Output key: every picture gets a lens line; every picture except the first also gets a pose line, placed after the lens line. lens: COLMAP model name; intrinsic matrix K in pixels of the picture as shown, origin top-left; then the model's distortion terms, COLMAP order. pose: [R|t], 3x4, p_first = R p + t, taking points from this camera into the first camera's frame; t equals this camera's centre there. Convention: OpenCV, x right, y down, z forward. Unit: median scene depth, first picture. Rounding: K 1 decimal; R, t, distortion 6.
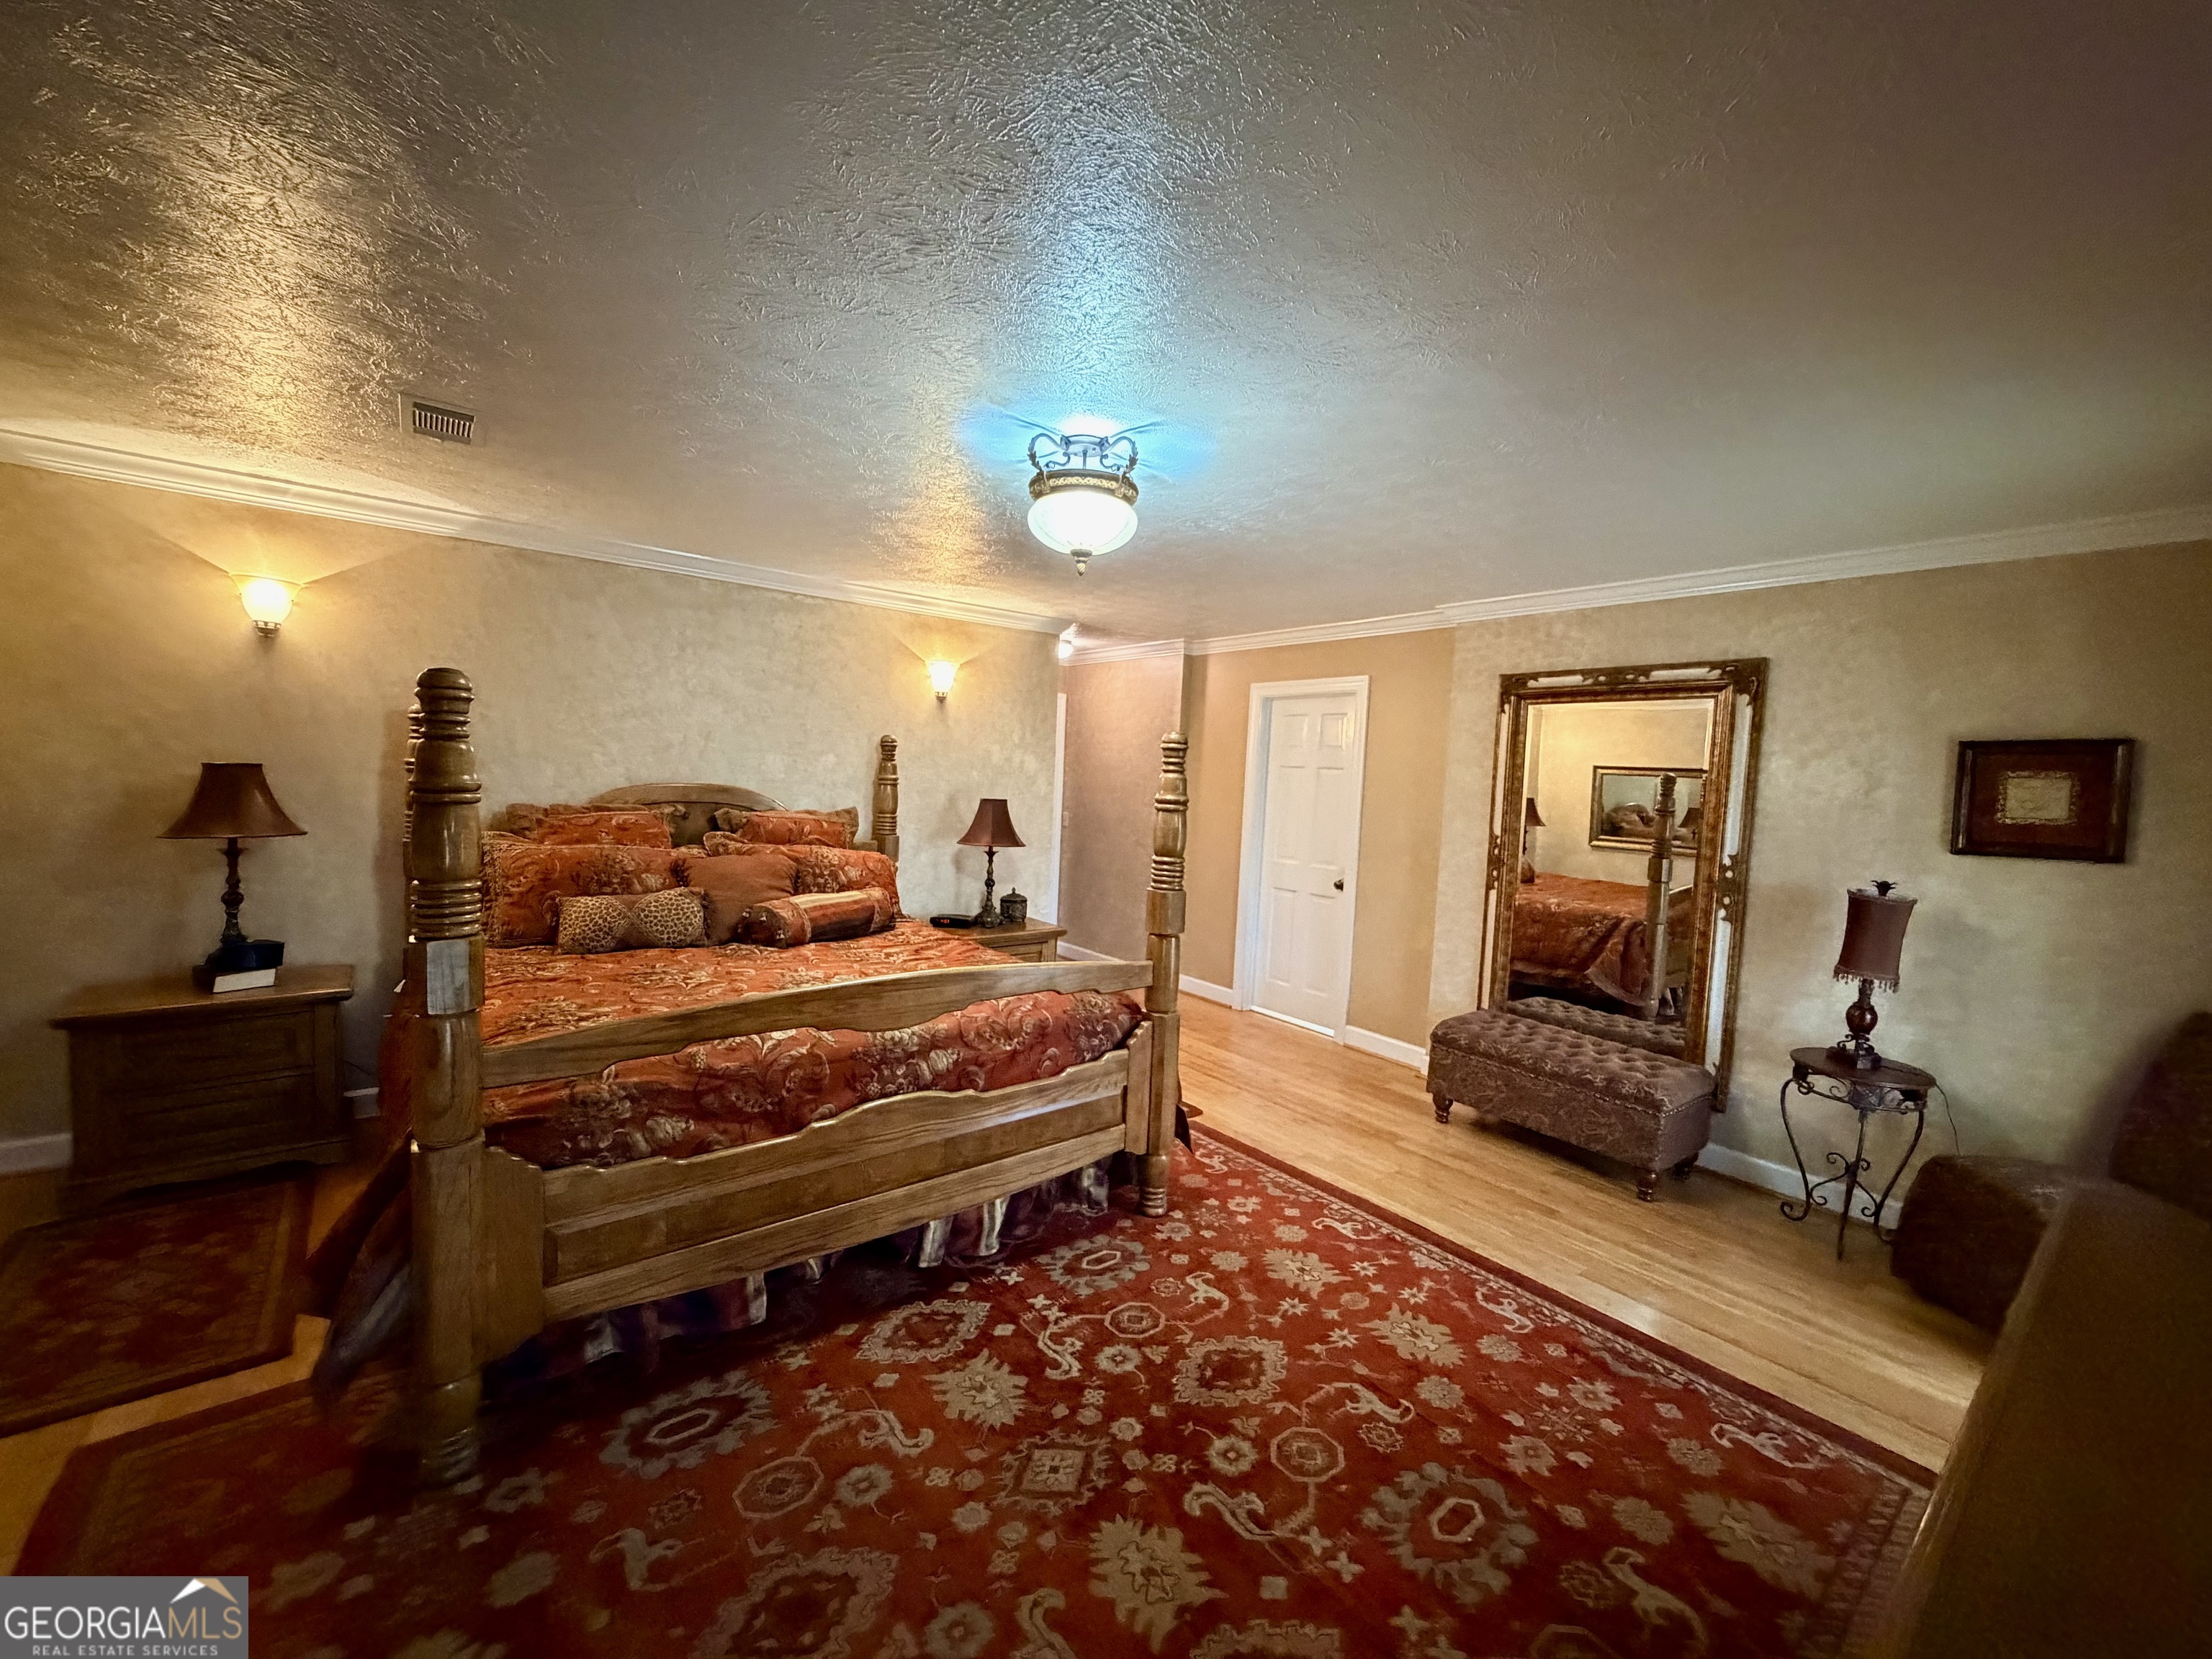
lens RADIAL K [[890.4, 0, 1106.0], [0, 890.4, 829.5], [0, 0, 1]] dist [-0.000429, -0.000096]
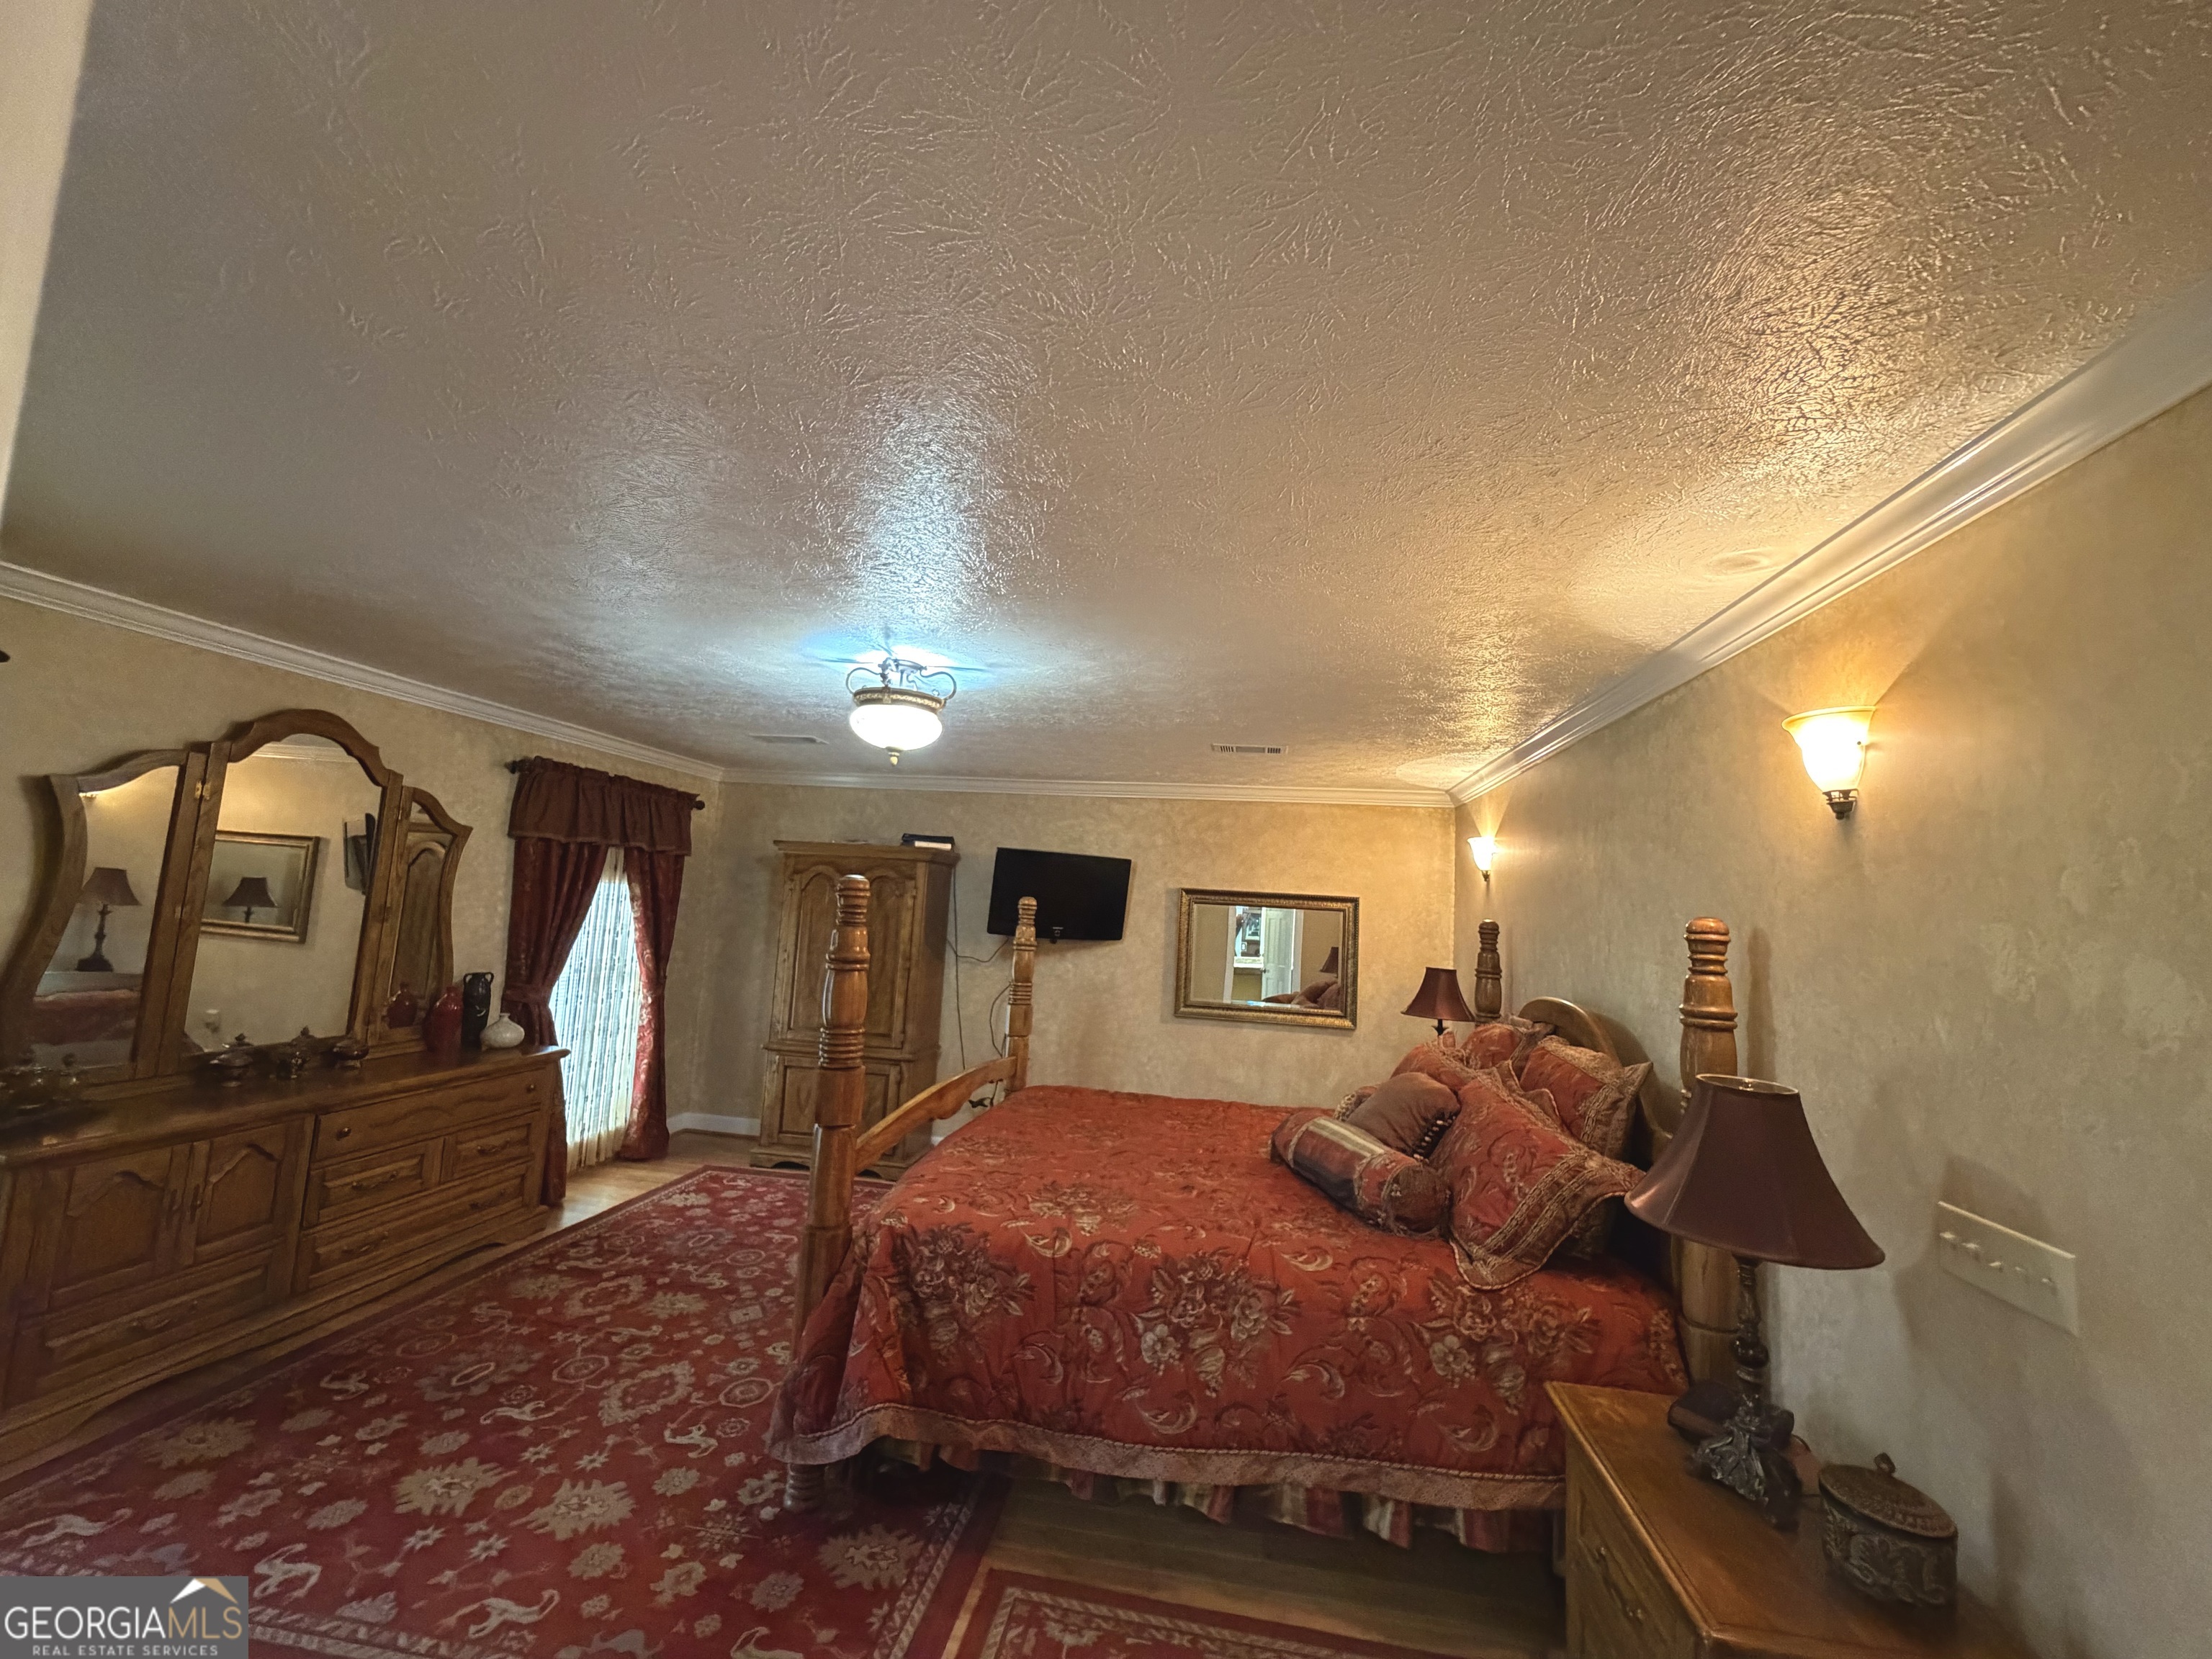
lens RADIAL K [[890.4, 0, 1106.0], [0, 890.4, 829.5], [0, 0, 1]] dist [-0.000429, -0.000096]
pose [[-0.739950, -0.152610, -0.655122, 0.534469], [-0.131215, 0.987962, -0.081940, -0.132183], [0.659740, 0.025330, -0.751067, 2.073244]]
